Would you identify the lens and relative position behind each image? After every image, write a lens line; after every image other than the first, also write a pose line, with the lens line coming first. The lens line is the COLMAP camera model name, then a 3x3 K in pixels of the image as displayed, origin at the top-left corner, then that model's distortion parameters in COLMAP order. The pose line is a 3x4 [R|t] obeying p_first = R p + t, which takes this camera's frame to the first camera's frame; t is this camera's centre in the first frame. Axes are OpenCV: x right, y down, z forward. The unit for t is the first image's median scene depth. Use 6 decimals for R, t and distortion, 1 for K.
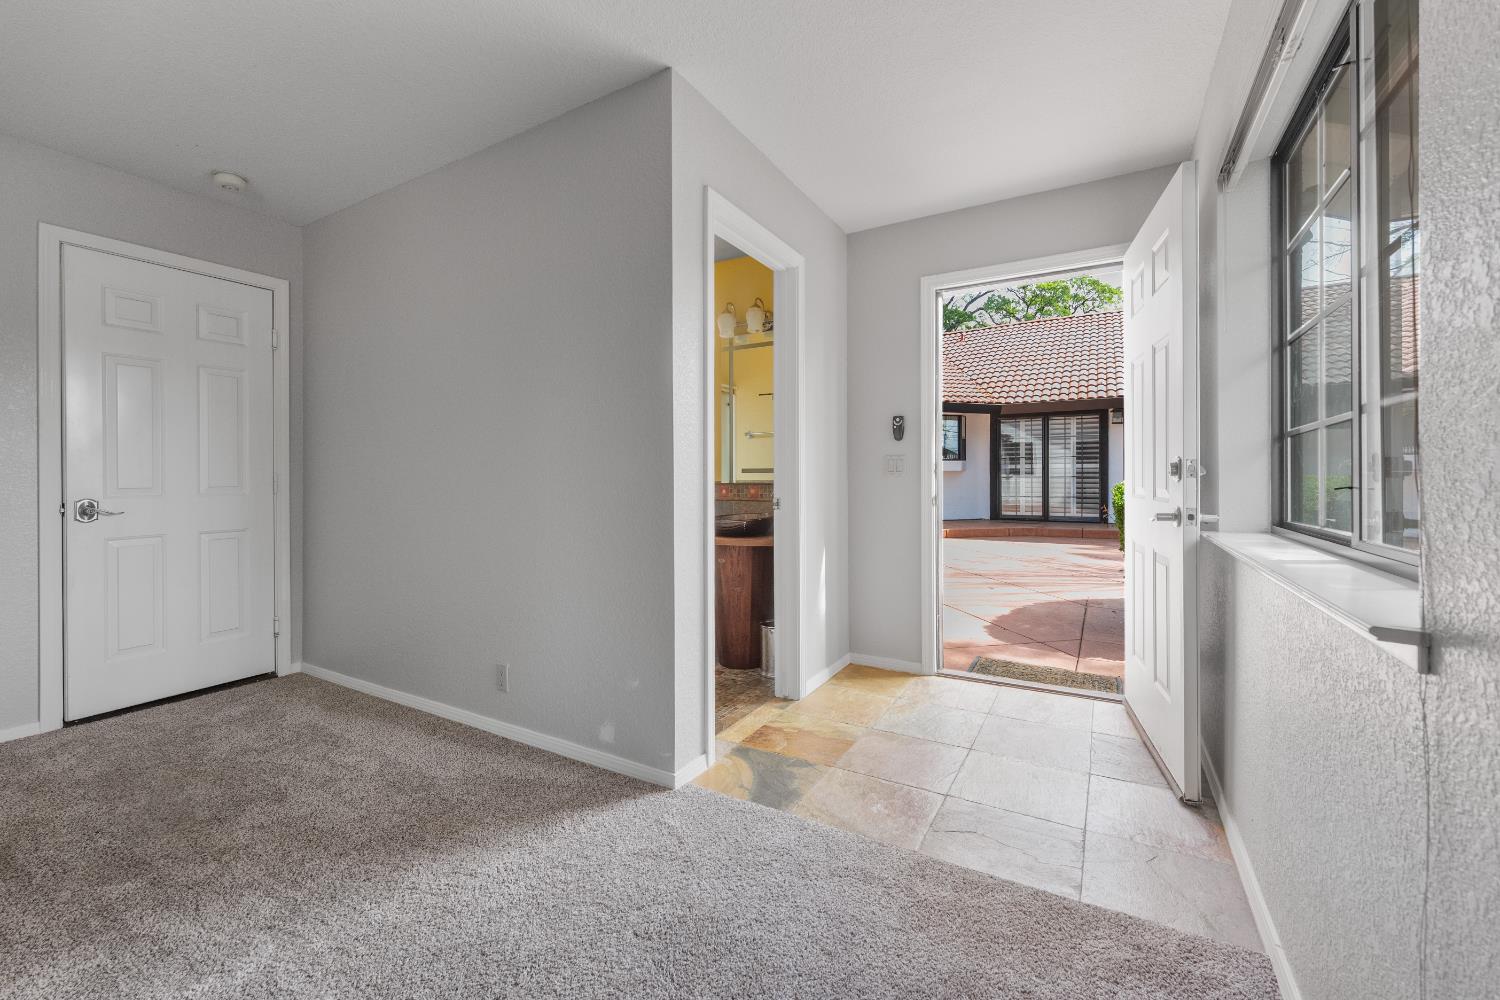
lens RADIAL K [[600.4, 0, 751.8], [0, 600.4, 485.4], [0, 0, 1]] dist [0.007597, -0.000166]
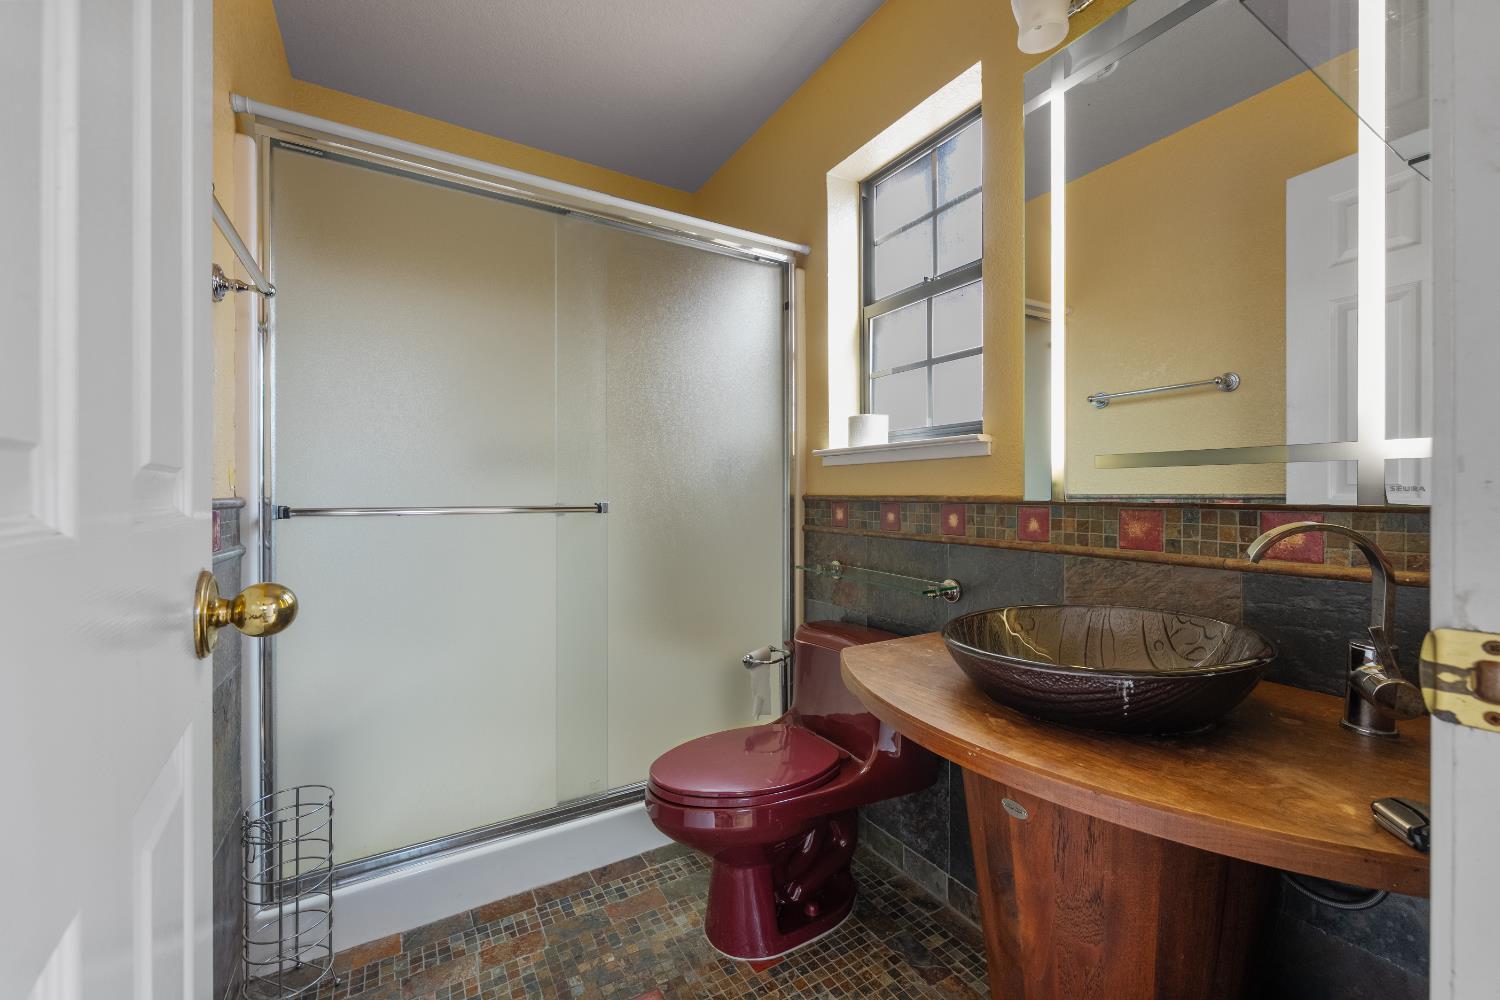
lens RADIAL K [[600.4, 0, 750.8], [0, 600.4, 498.9], [0, 0, 1]] dist [0.007597, -0.000166]
pose [[0.877439, 0.006838, -0.479639, -0.015096], [-0.007103, 0.999974, 0.001261, -0.002926], [0.479635, 0.002301, 0.877465, 0.403040]]
